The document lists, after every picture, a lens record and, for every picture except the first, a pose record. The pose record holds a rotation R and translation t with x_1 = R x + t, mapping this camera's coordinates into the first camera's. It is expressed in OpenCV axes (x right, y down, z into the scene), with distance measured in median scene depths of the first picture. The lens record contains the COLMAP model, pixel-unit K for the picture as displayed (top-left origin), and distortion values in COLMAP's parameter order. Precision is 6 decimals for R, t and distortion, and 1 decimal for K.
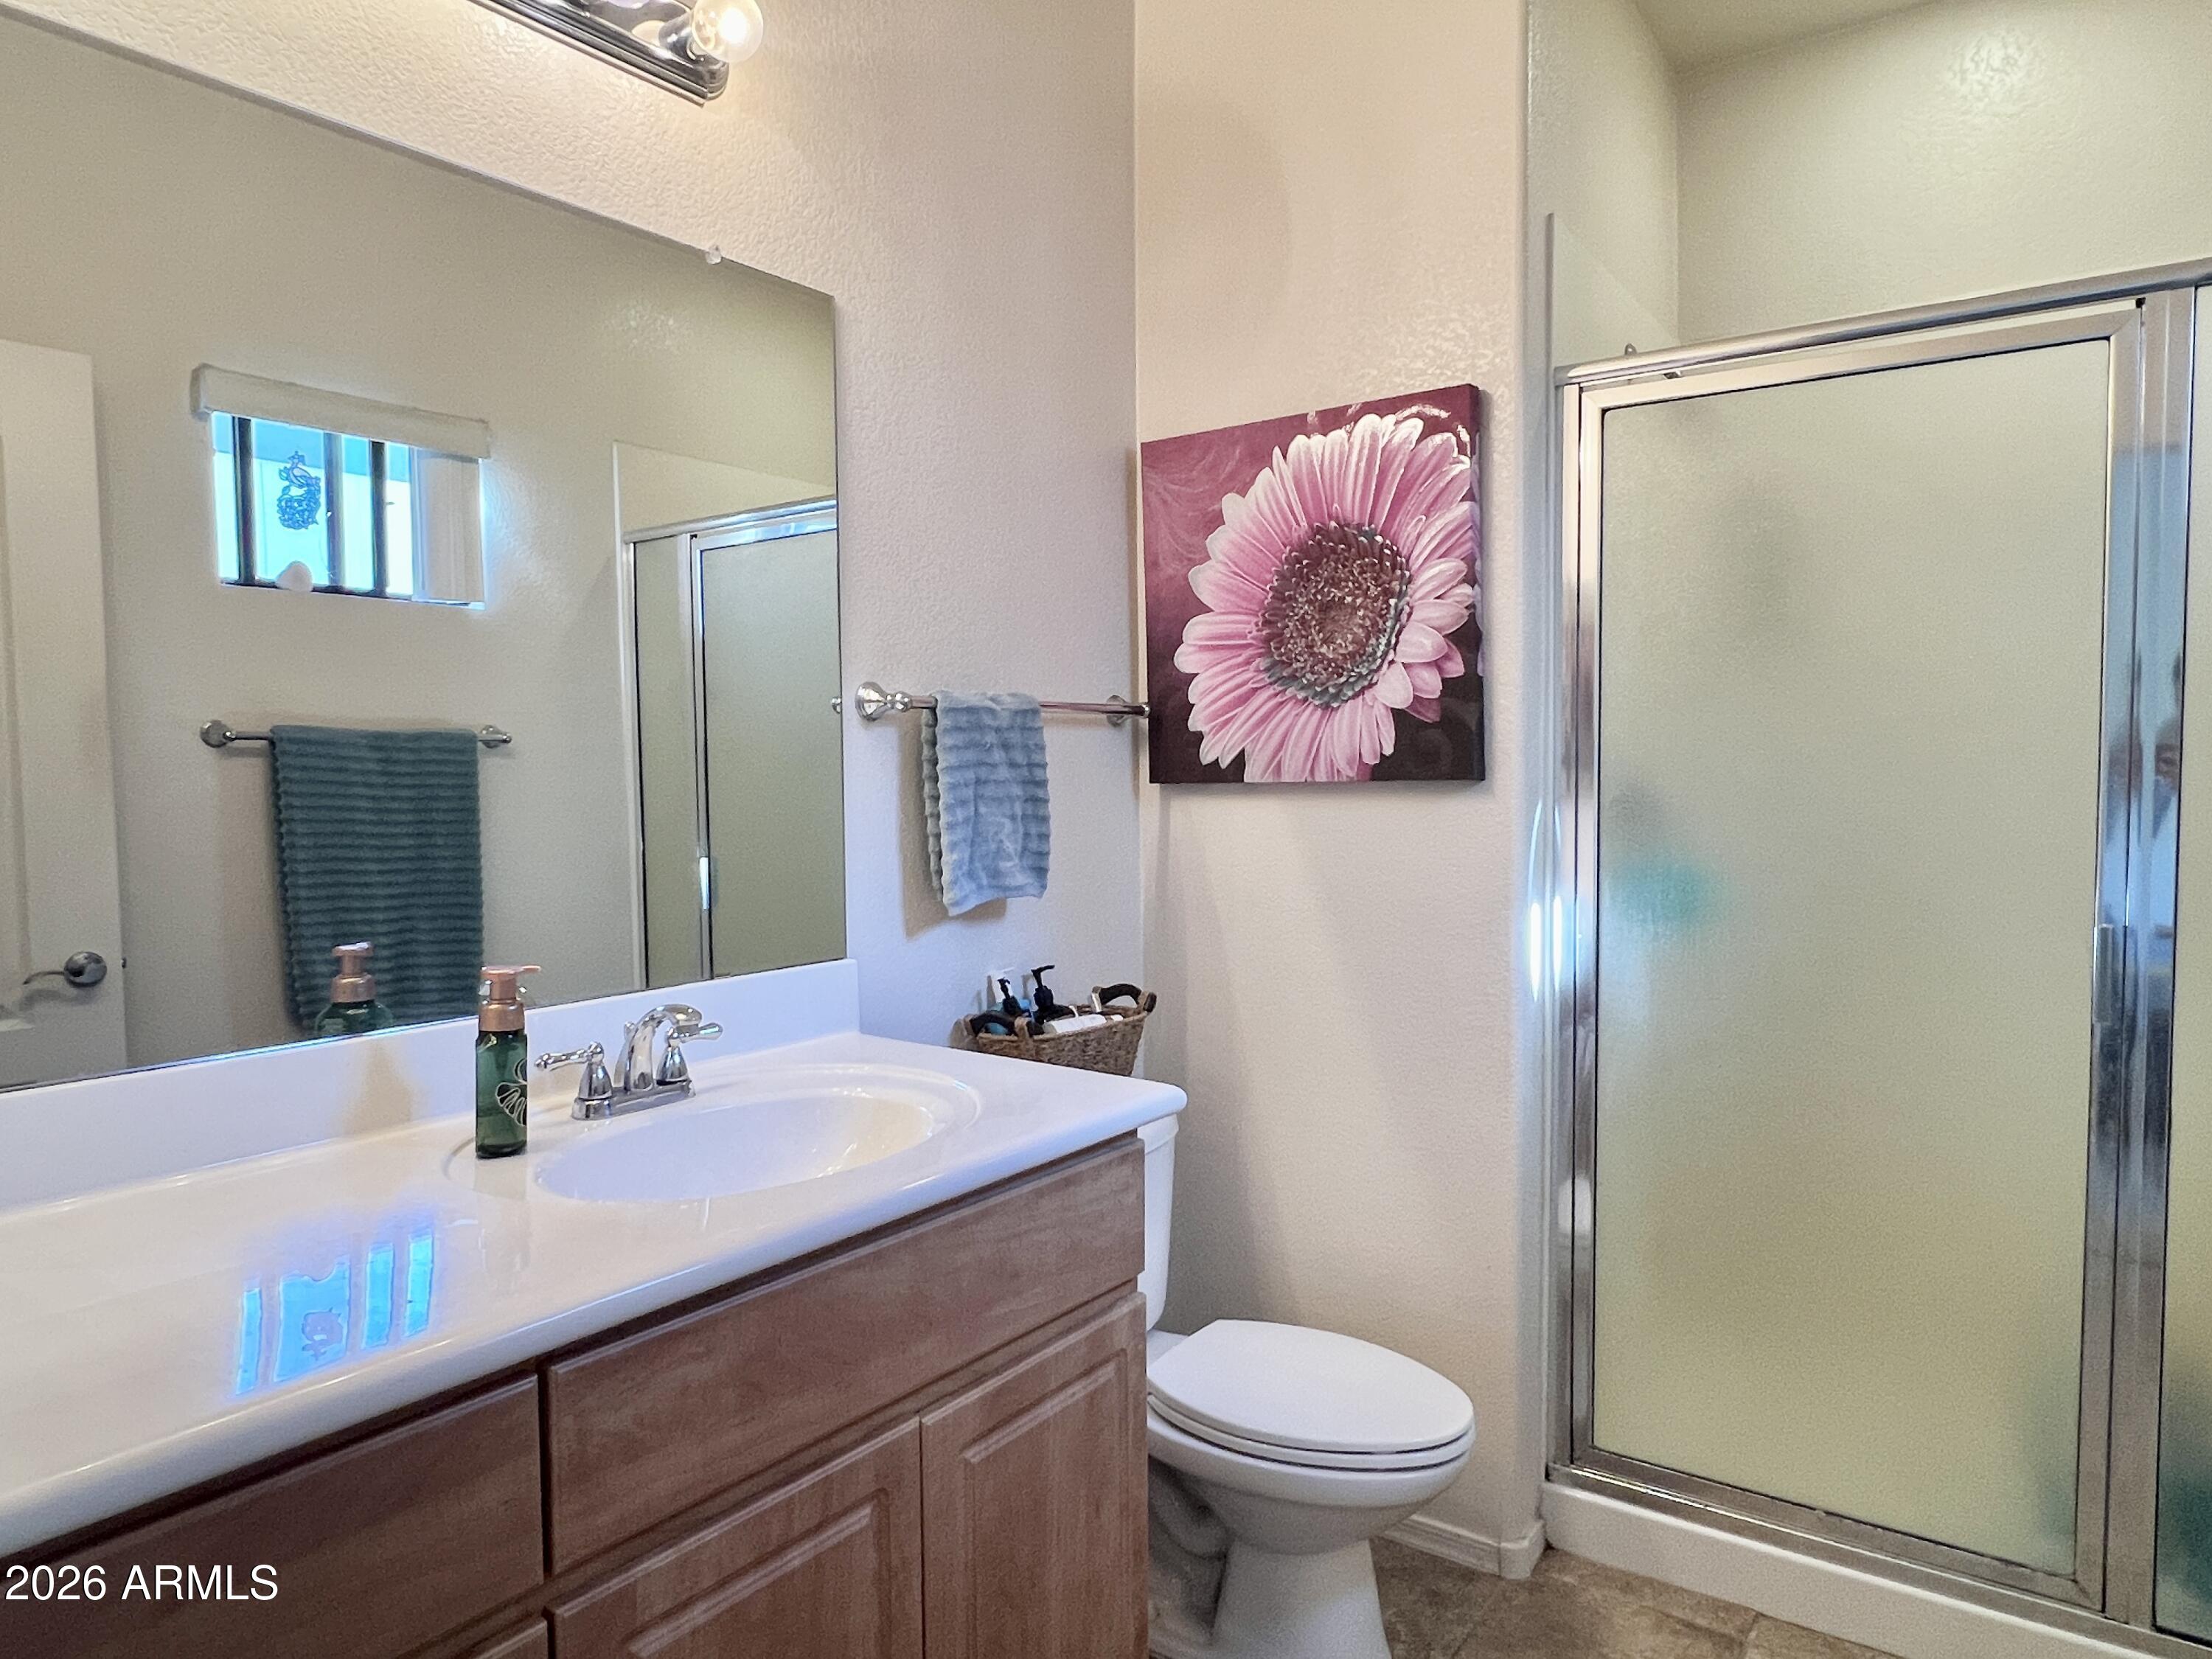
lens RADIAL K [[1413.4, 0, 1111.5], [0, 1413.4, 835.3], [0, 0, 1]] dist [0.006109, 0.007563]
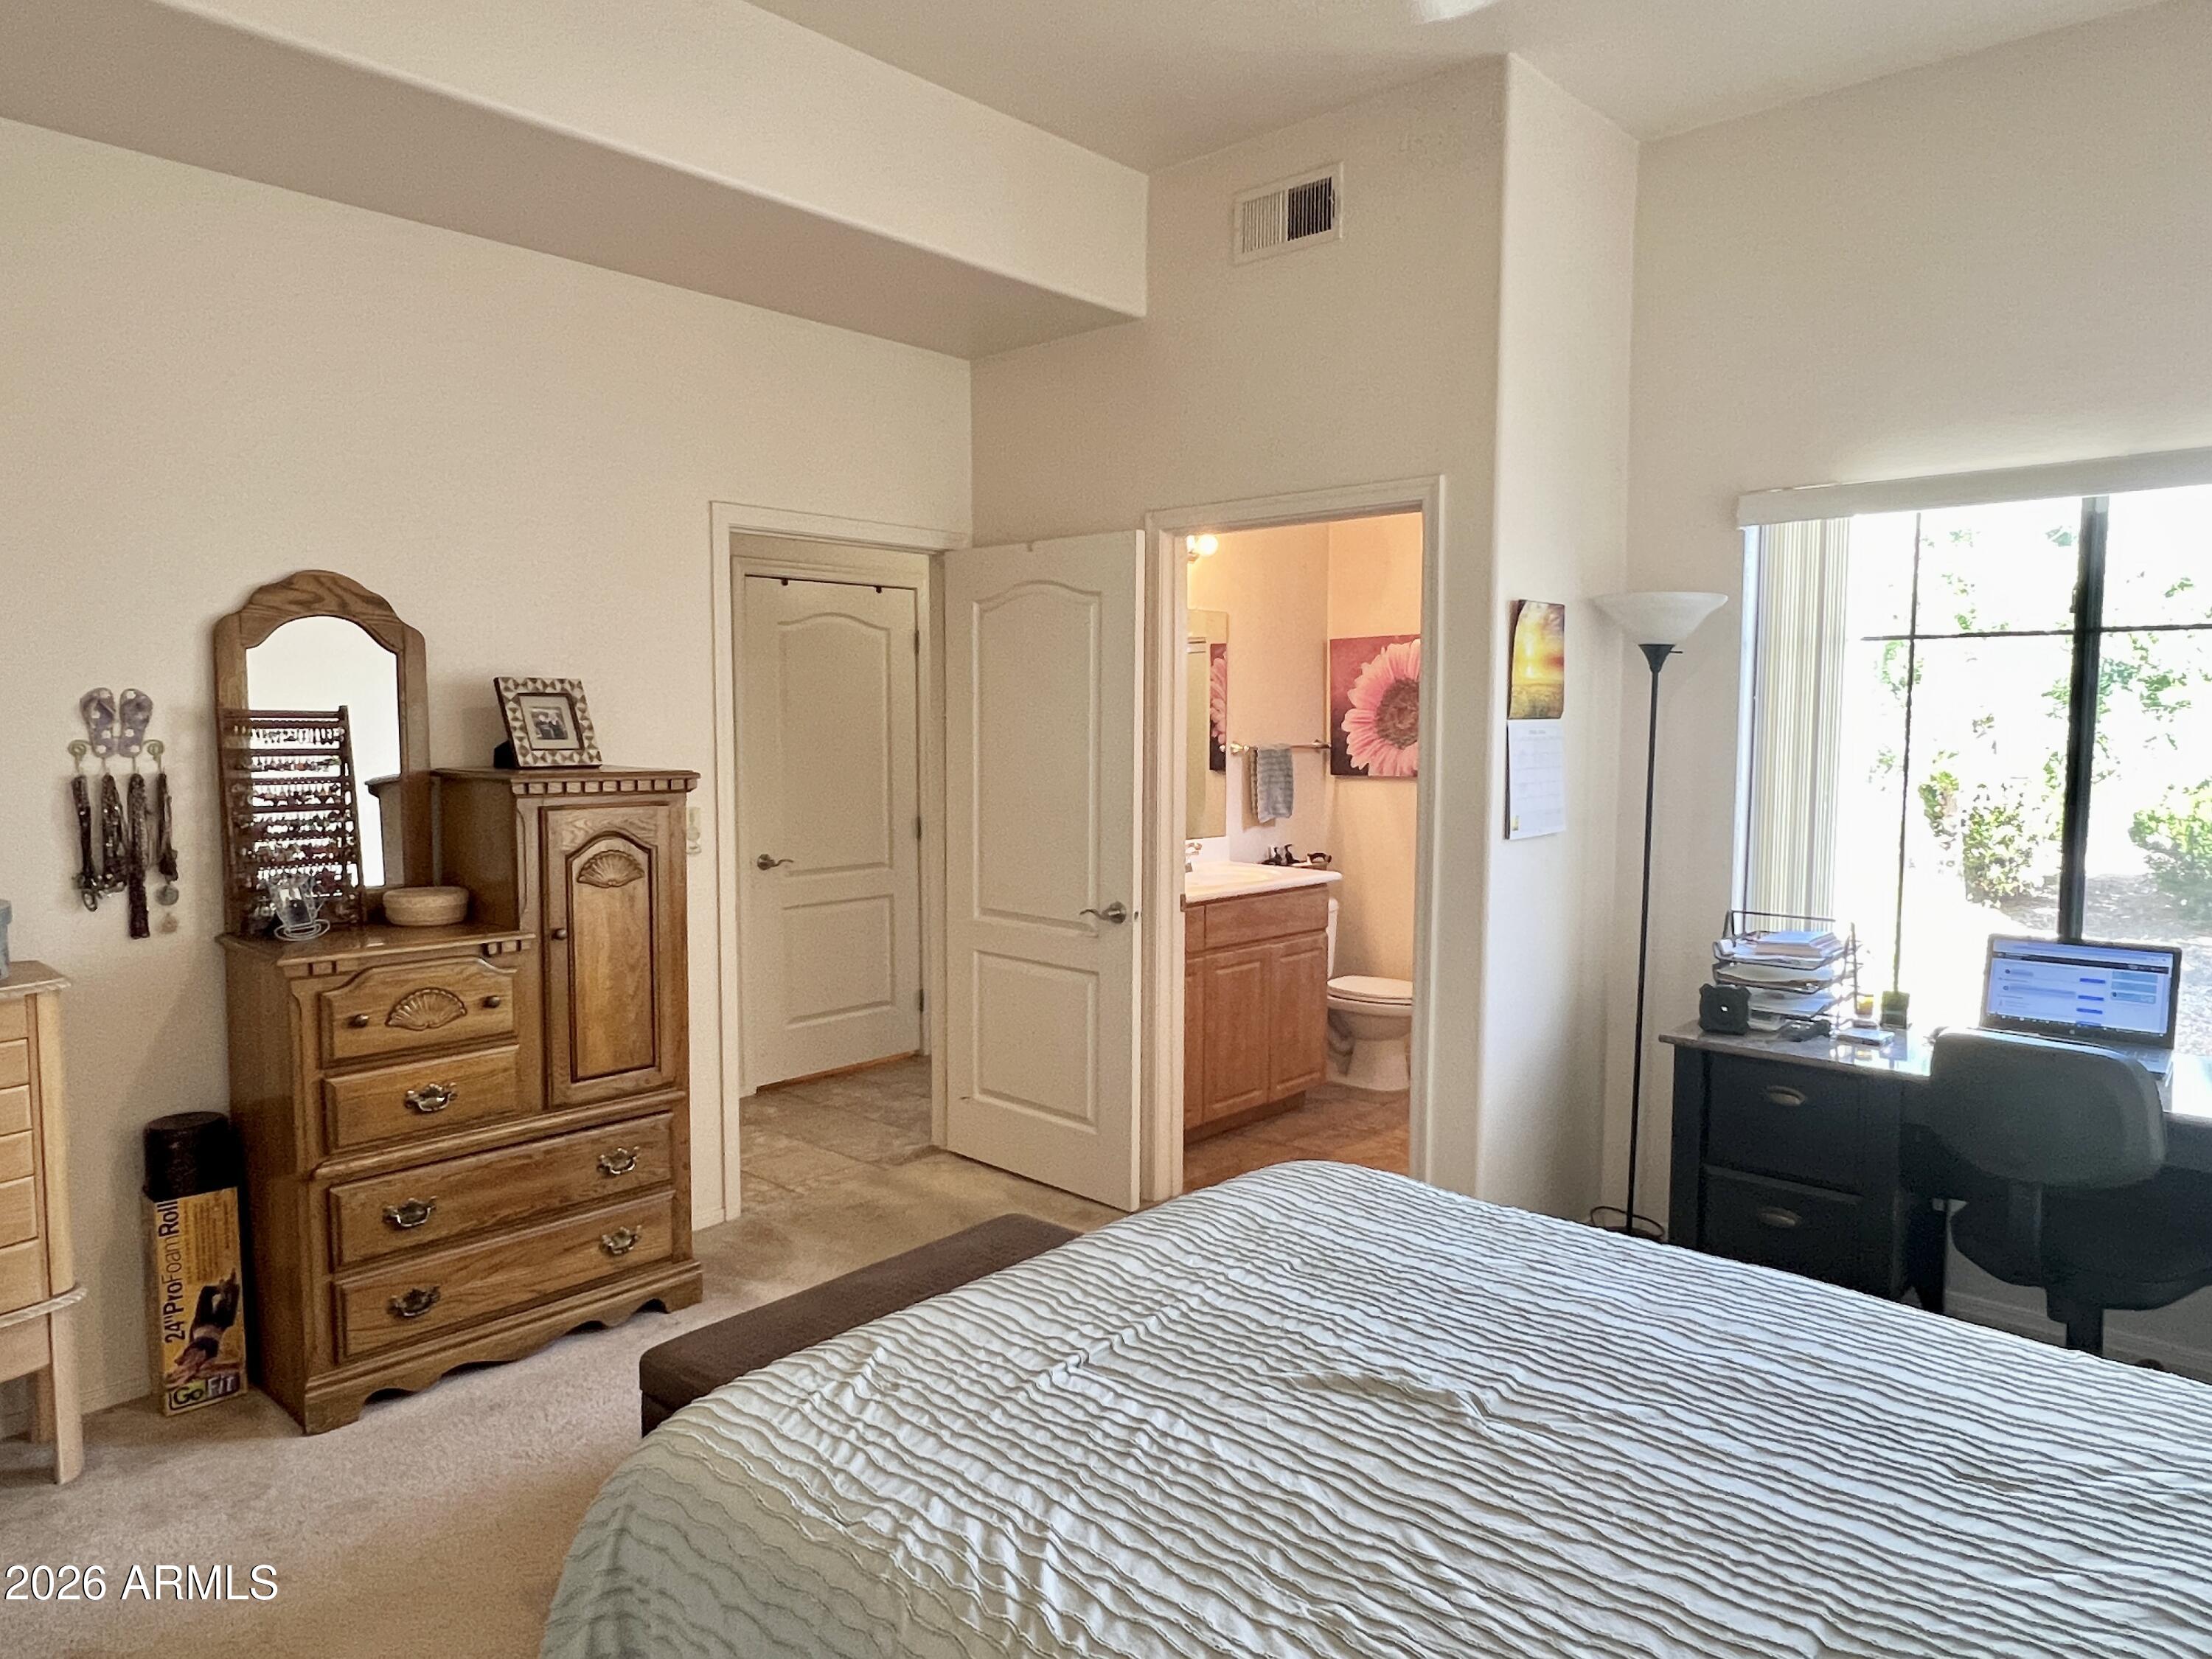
lens RADIAL K [[1413.4, 0, 1098.8], [0, 1413.4, 832.2], [0, 0, 1]] dist [0.006109, 0.007563]
pose [[0.991963, 0.017720, -0.125285, -0.078593], [-0.014166, 0.999473, 0.029203, -0.003436], [0.125736, -0.027193, 0.991691, -1.865250]]
